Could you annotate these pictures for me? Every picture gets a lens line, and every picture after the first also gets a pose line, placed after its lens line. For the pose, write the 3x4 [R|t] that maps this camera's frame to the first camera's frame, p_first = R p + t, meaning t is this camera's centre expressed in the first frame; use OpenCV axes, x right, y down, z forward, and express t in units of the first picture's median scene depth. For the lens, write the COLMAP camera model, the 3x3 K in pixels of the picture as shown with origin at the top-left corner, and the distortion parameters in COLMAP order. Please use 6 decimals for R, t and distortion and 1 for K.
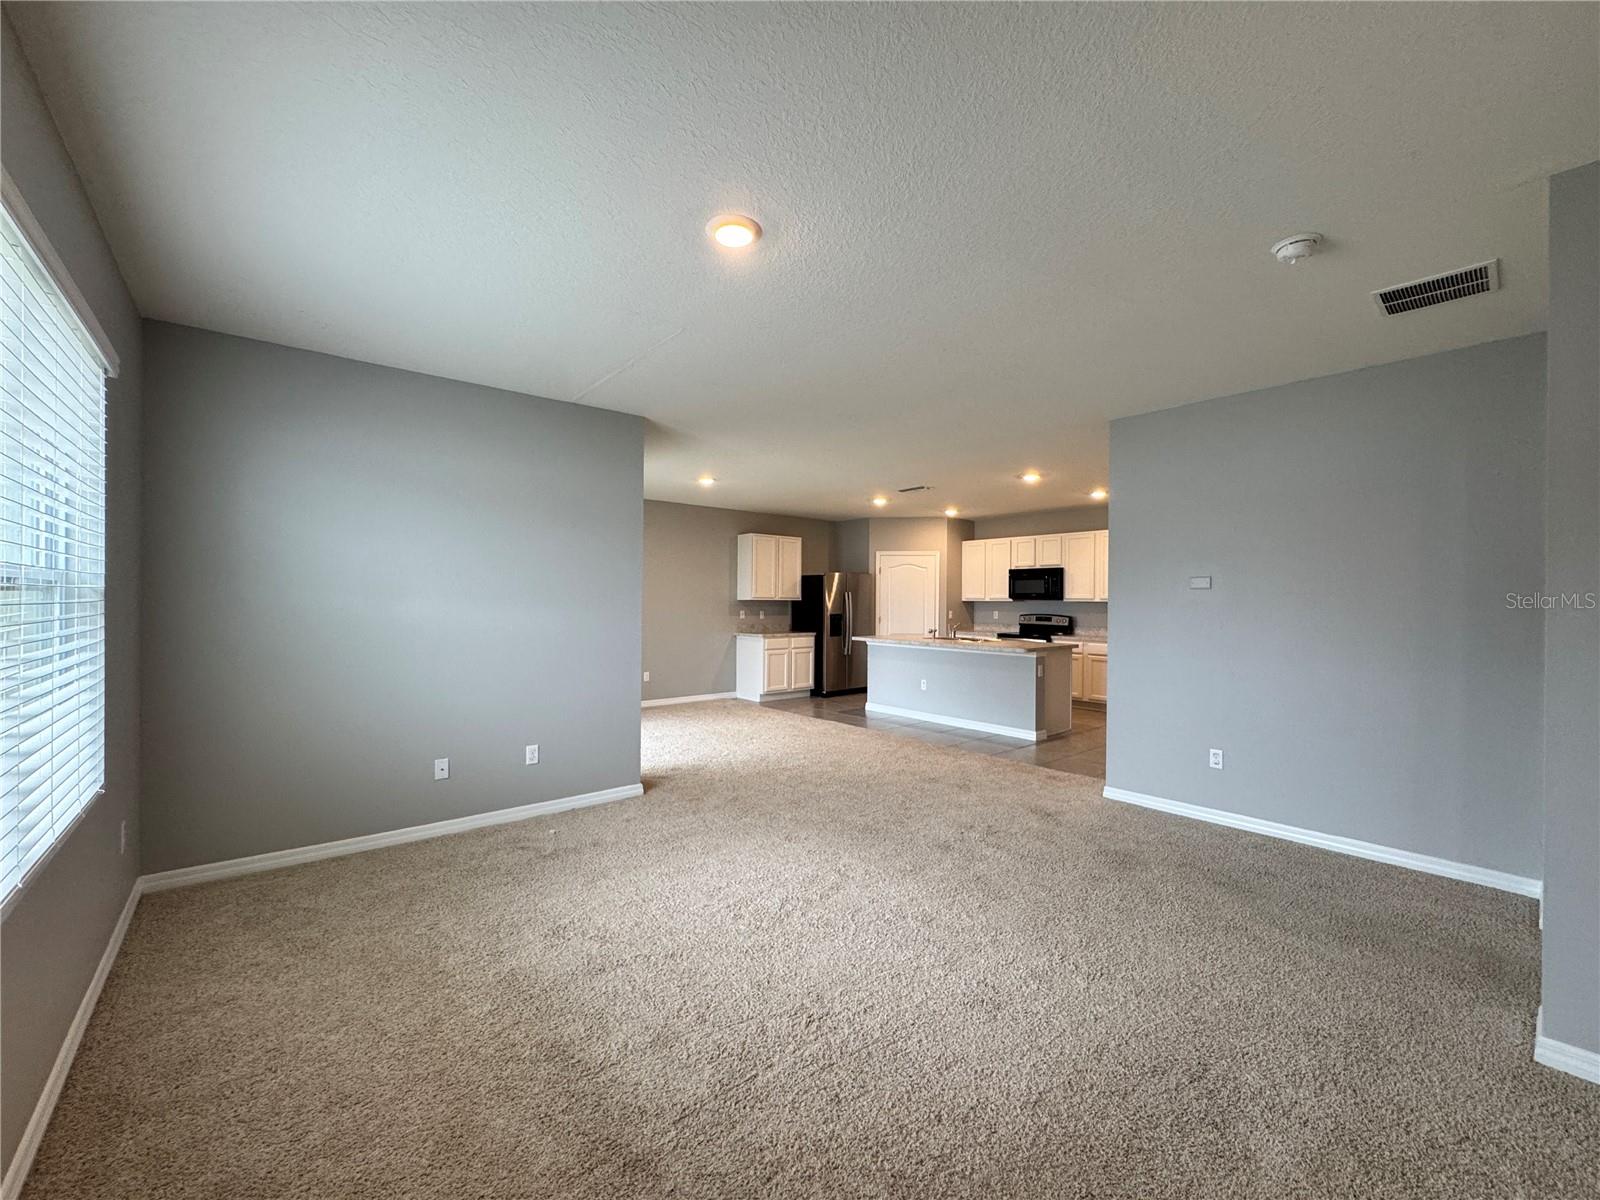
lens RADIAL K [[640.9, 0, 797.8], [0, 640.9, 597.9], [0, 0, 1]] dist [-0.007612, 0.001171]
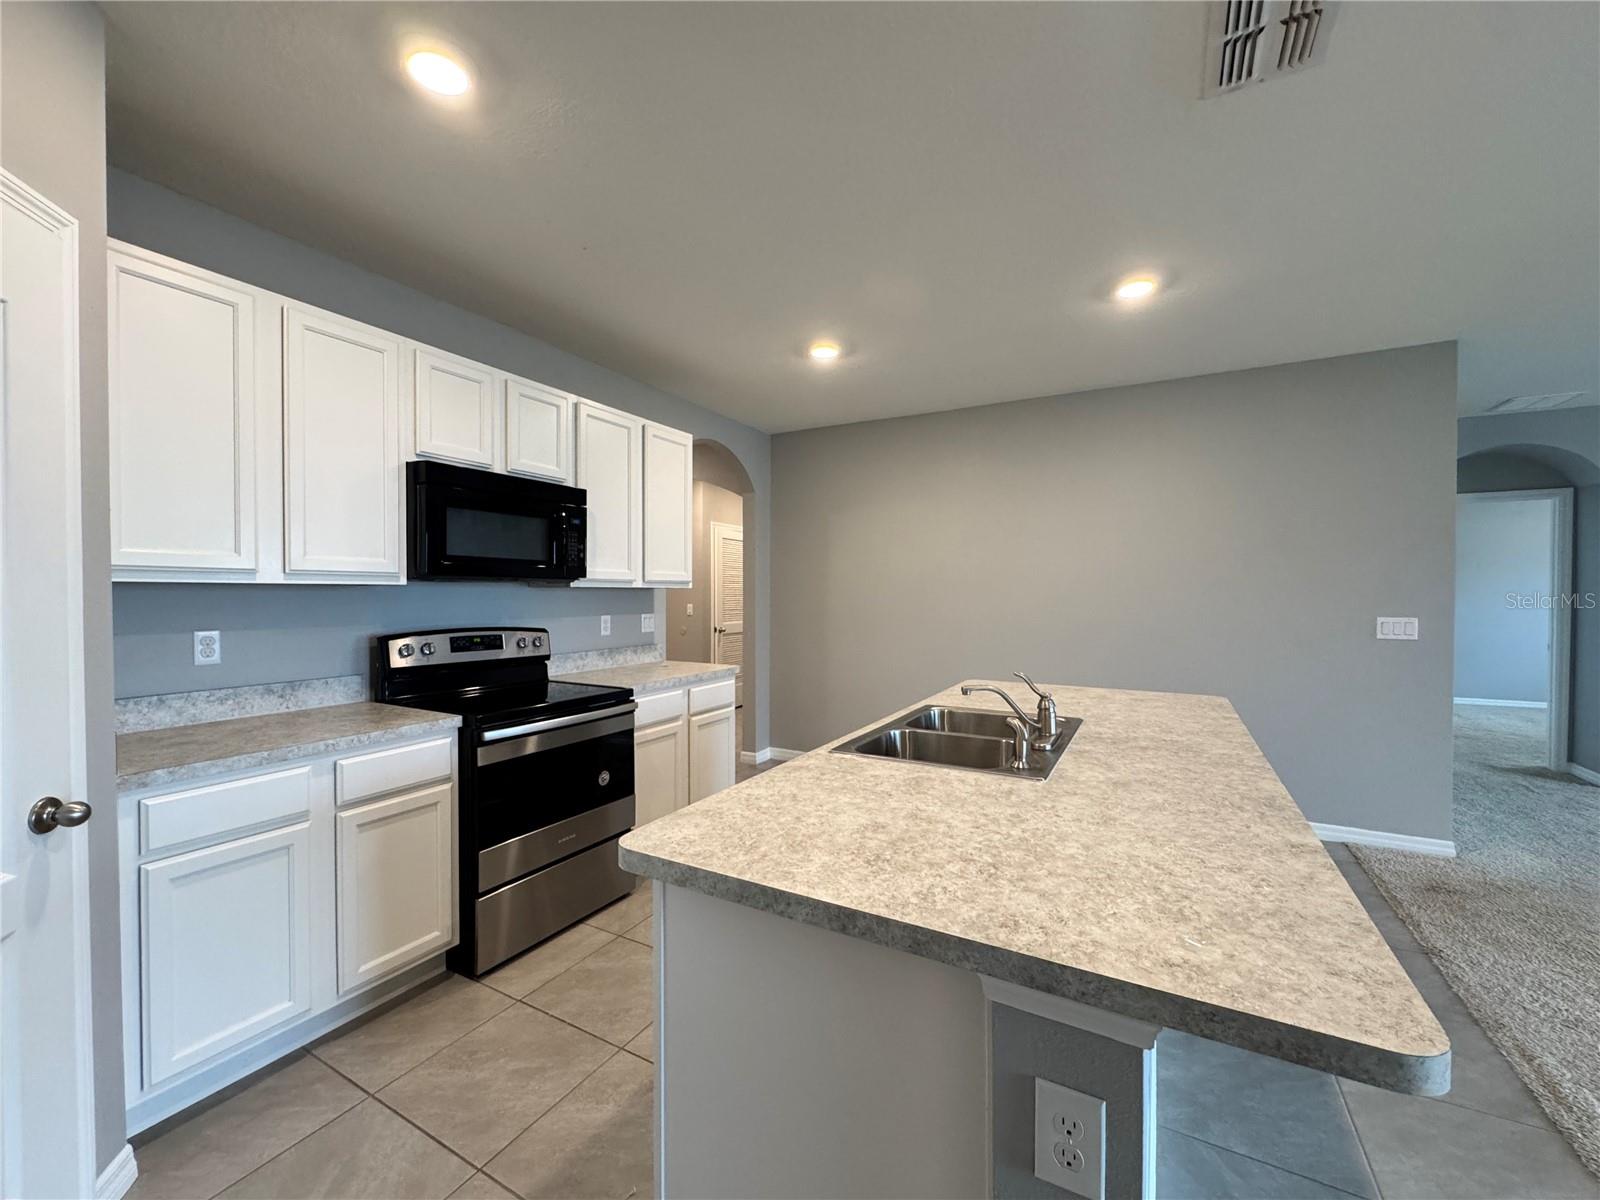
lens RADIAL K [[640.9, 0, 799.2], [0, 640.9, 599.7], [0, 0, 1]] dist [-0.007612, 0.001171]
pose [[-0.358445, -0.013786, 0.933449, 0.038125], [-0.003636, 0.999904, 0.013371, 0.007199], [-0.933544, 0.001398, -0.358460, 0.953622]]
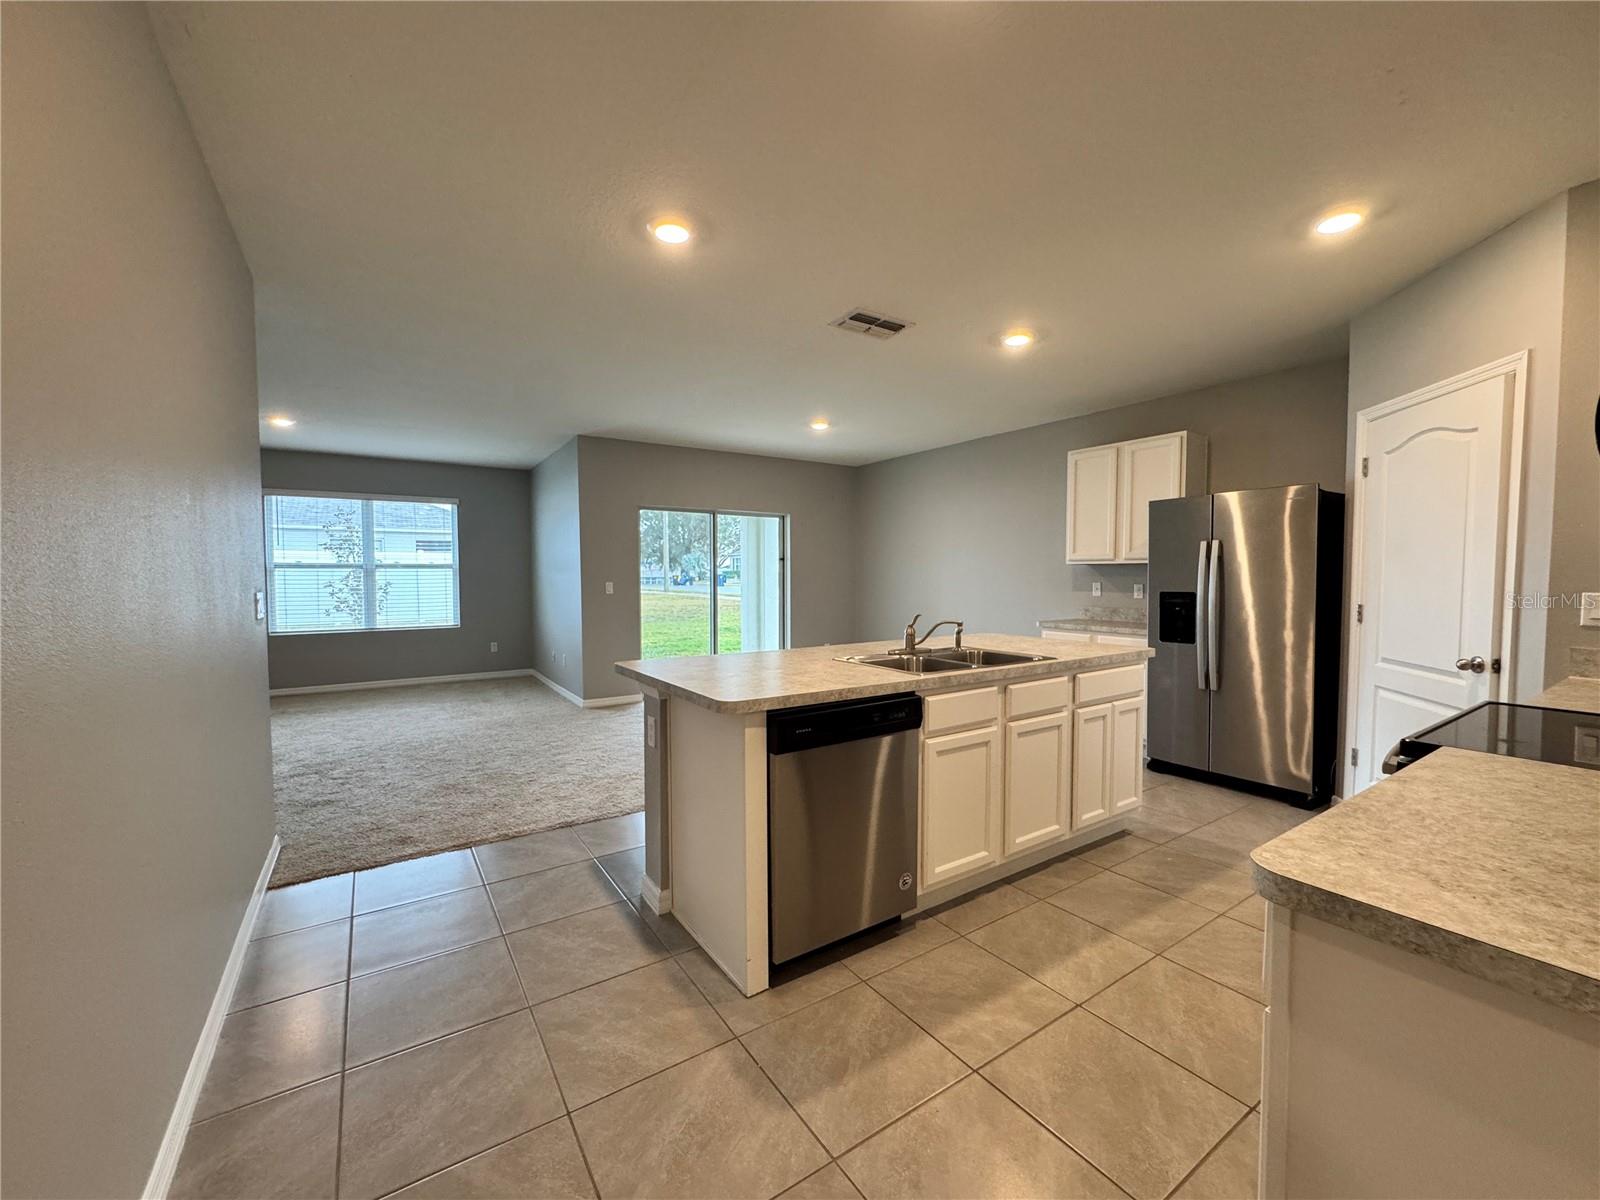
lens RADIAL K [[640.9, 0, 799.1], [0, 640.9, 603.6], [0, 0, 1]] dist [-0.007612, 0.001171]
pose [[-0.112133, 0.036660, -0.993017, 0.525278], [0.005920, 0.999326, 0.036225, 0.015793], [0.993676, -0.001816, -0.112274, 0.789331]]
